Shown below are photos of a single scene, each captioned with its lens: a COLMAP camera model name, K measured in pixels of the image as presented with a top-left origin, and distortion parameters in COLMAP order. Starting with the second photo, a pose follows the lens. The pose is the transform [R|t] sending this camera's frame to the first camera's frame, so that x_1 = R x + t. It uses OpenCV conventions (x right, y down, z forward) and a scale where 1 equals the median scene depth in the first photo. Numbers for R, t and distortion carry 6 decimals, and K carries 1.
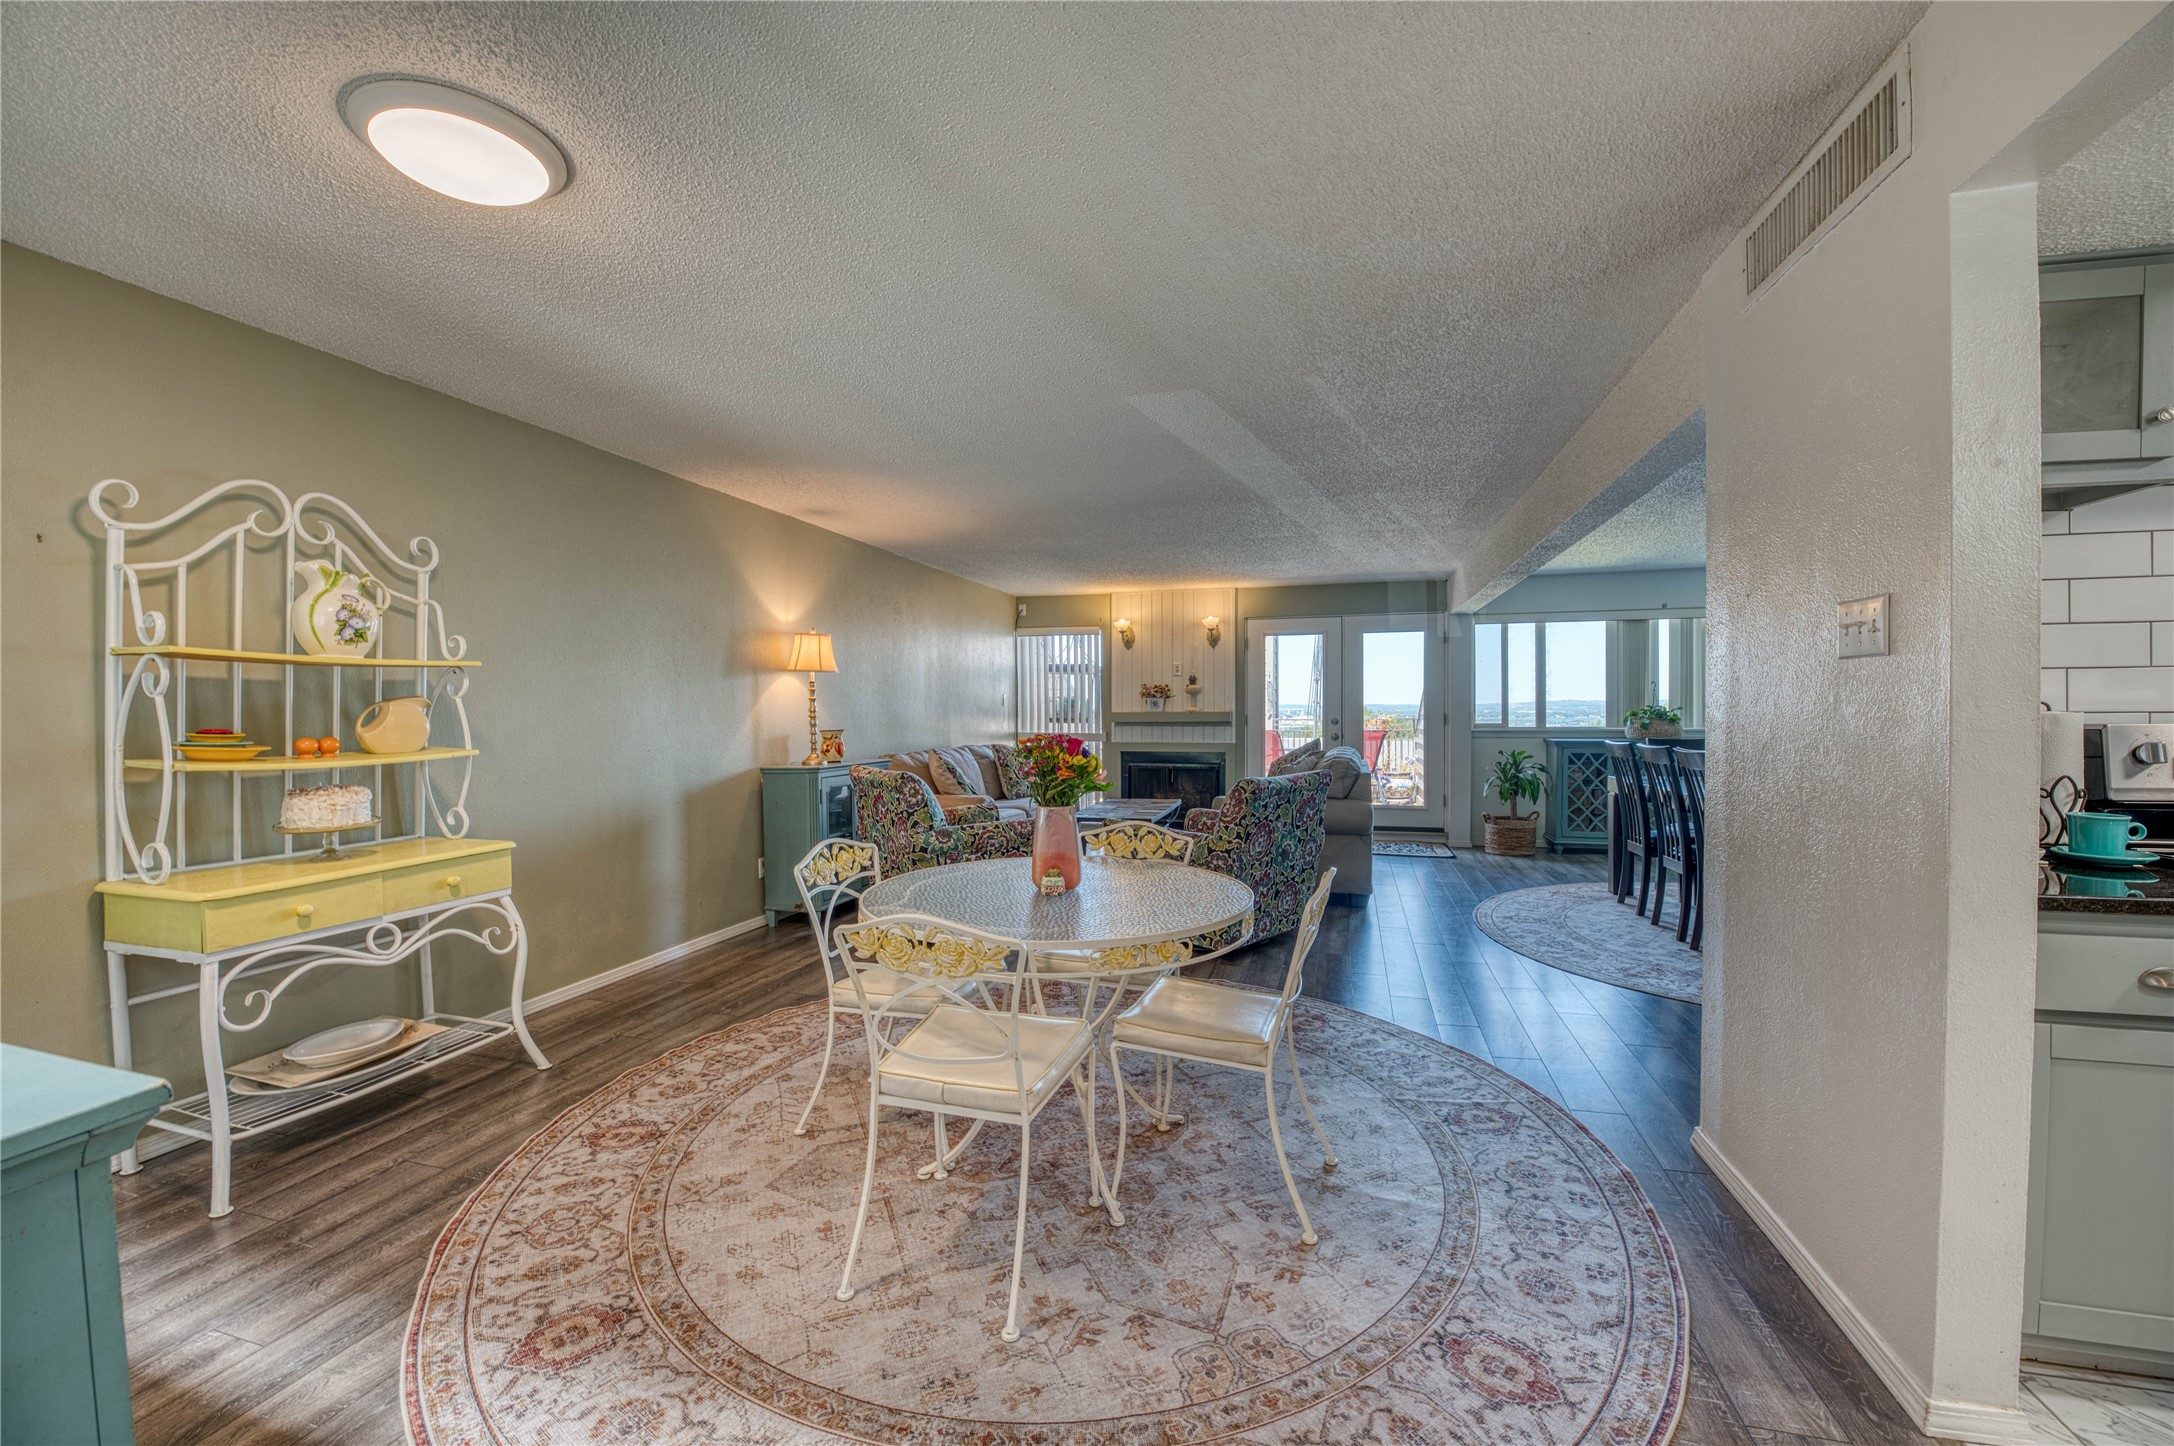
lens RADIAL K [[868.7, 0, 1082.6], [0, 868.7, 724.5], [0, 0, 1]] dist [-0.026931, 0.002246]
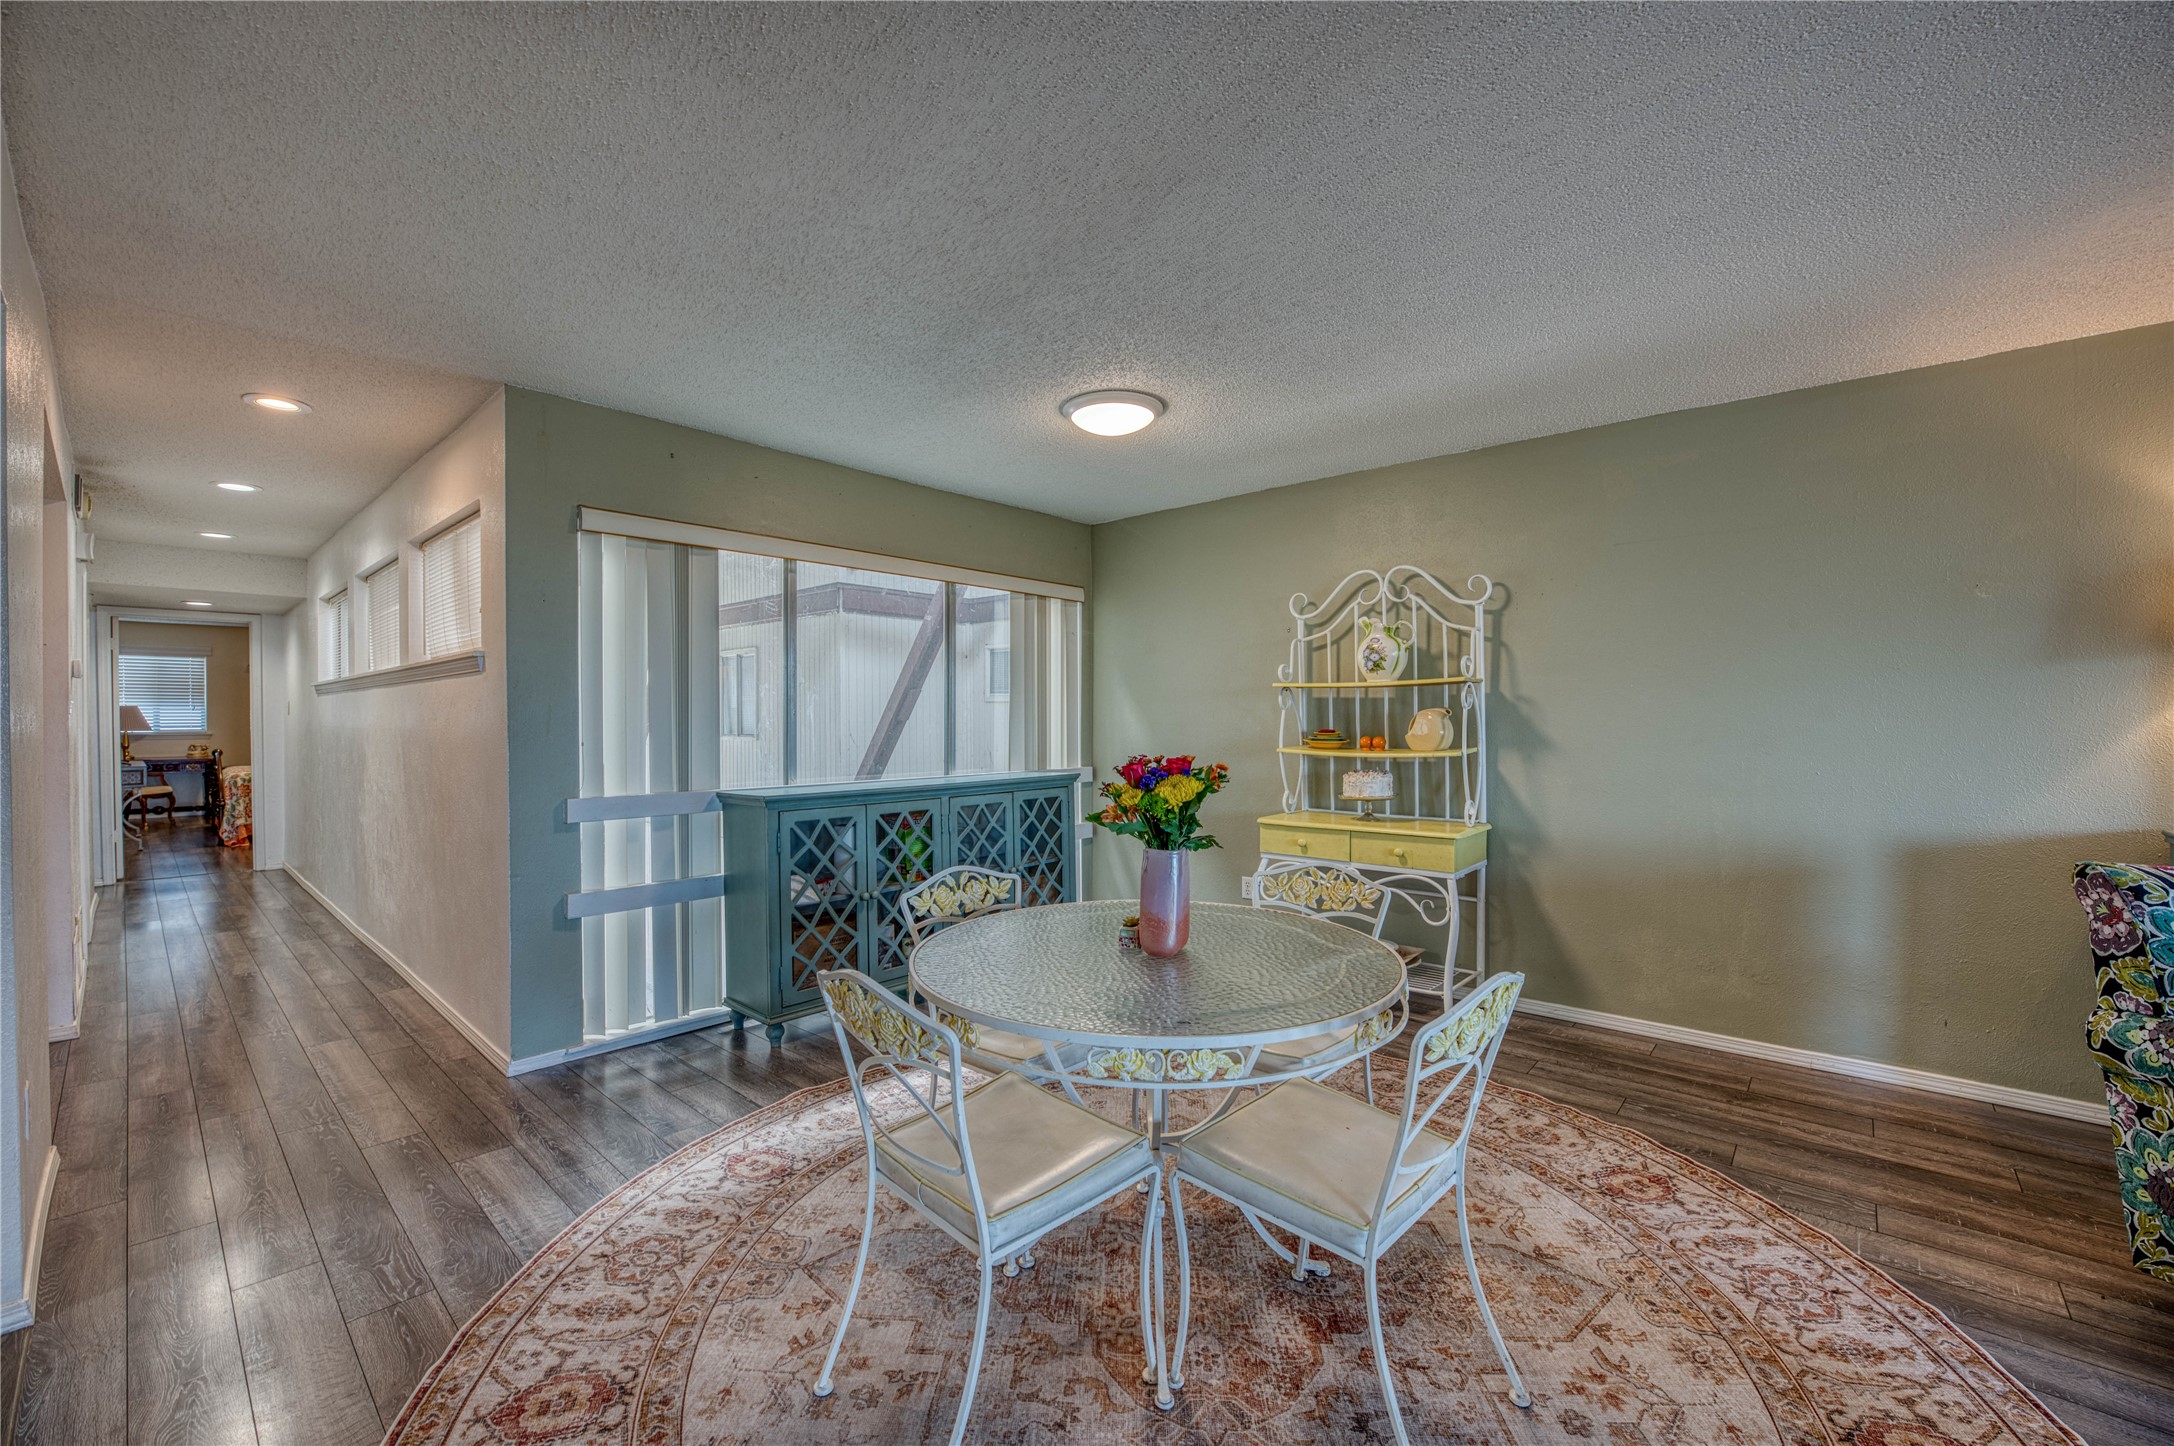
lens RADIAL K [[868.7, 0, 1082.6], [0, 868.7, 724.5], [0, 0, 1]] dist [-0.026931, 0.002246]
pose [[-0.425707, 0.014935, -0.904738, 0.337778], [-0.011421, 0.999695, 0.021877, -0.016435], [0.904789, 0.019646, -0.425407, 0.597041]]
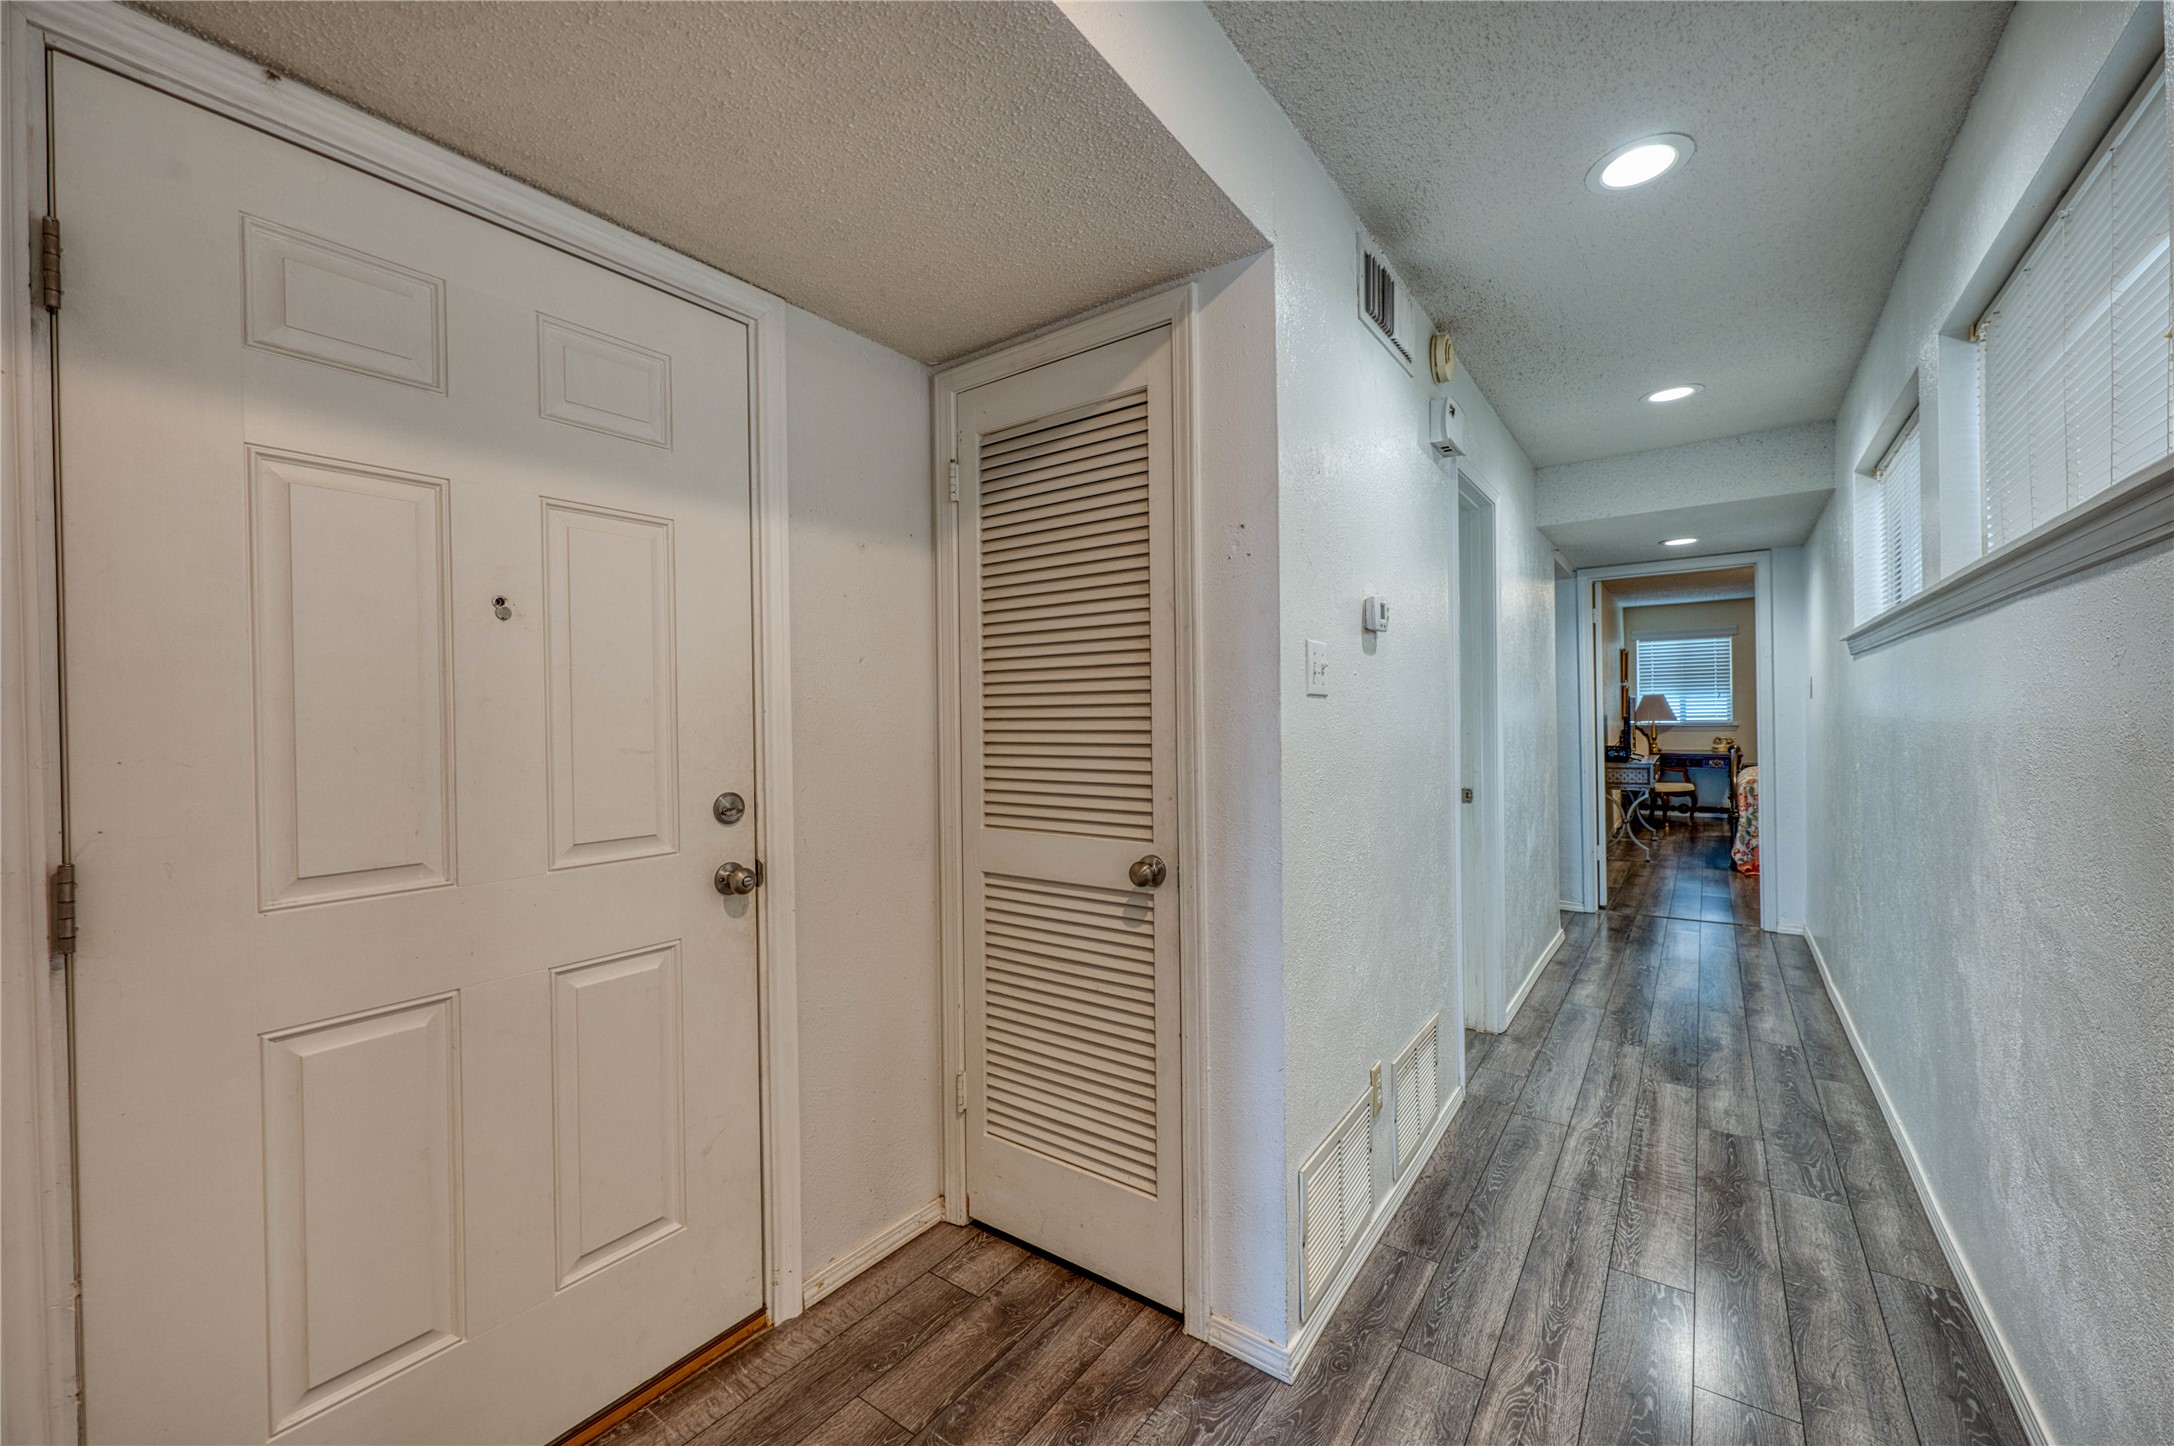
lens RADIAL K [[855.3, 0, 1086.3], [0, 855.3, 722.5], [0, 0, 1]] dist [0.000279, 0.000427]
pose [[-0.940483, 0.017719, 0.339380, 0.046443], [0.025770, 0.999483, 0.019230, 0.001355], [-0.338863, 0.026831, -0.940453, -0.065167]]
